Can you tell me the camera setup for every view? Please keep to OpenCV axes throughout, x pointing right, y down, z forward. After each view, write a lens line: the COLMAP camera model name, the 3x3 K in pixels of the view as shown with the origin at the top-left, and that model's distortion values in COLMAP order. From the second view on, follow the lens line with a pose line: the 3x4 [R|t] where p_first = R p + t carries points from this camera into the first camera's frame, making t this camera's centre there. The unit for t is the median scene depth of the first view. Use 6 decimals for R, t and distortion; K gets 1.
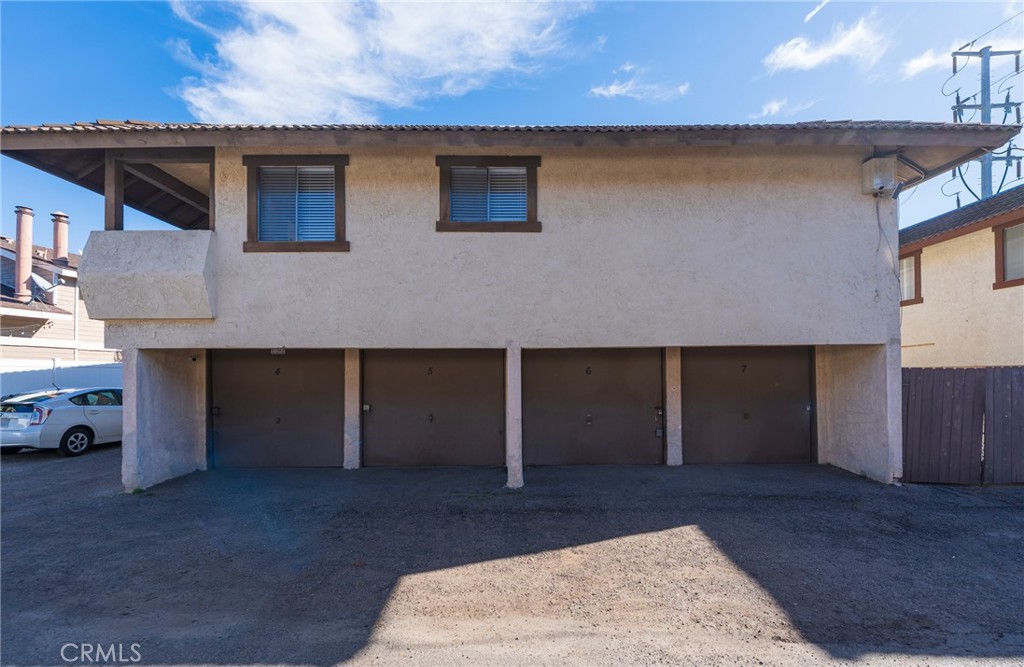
lens RADIAL K [[419.3, 0, 512.5], [0, 419.3, 374.4], [0, 0, 1]] dist [-0.003980, -0.000396]
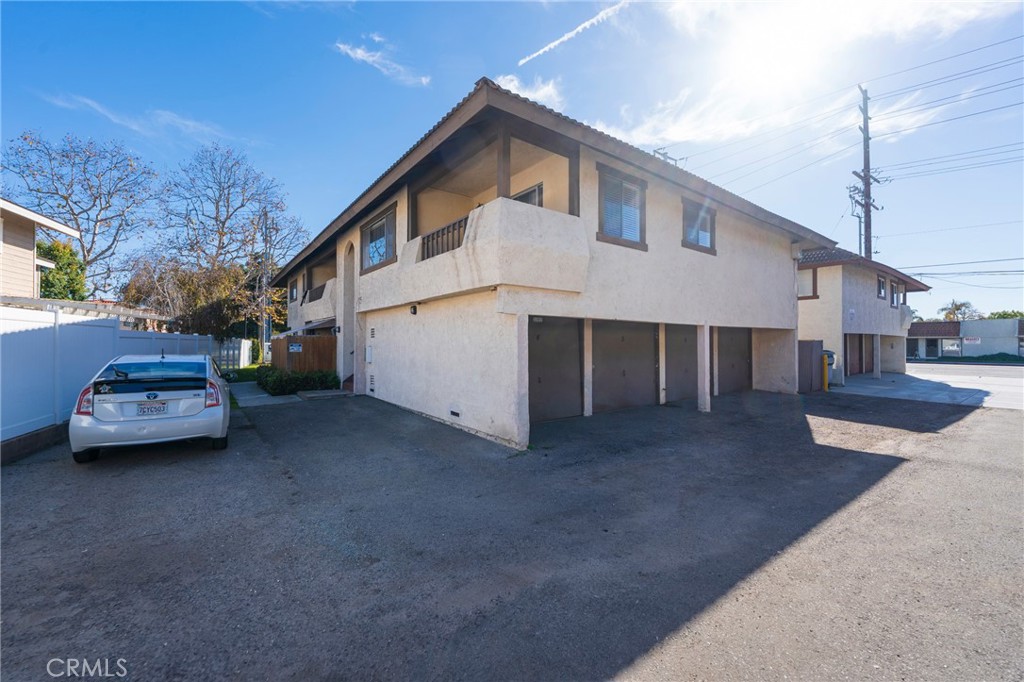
lens RADIAL K [[412.3, 0, 512.6], [0, 412.3, 340.1], [0, 0, 1]] dist [-0.000612, -0.000065]
pose [[0.800795, 0.010935, 0.598839, -1.282856], [-0.008287, 0.999940, -0.007178, 0.009411], [-0.598881, 0.000786, 0.800837, 0.147034]]
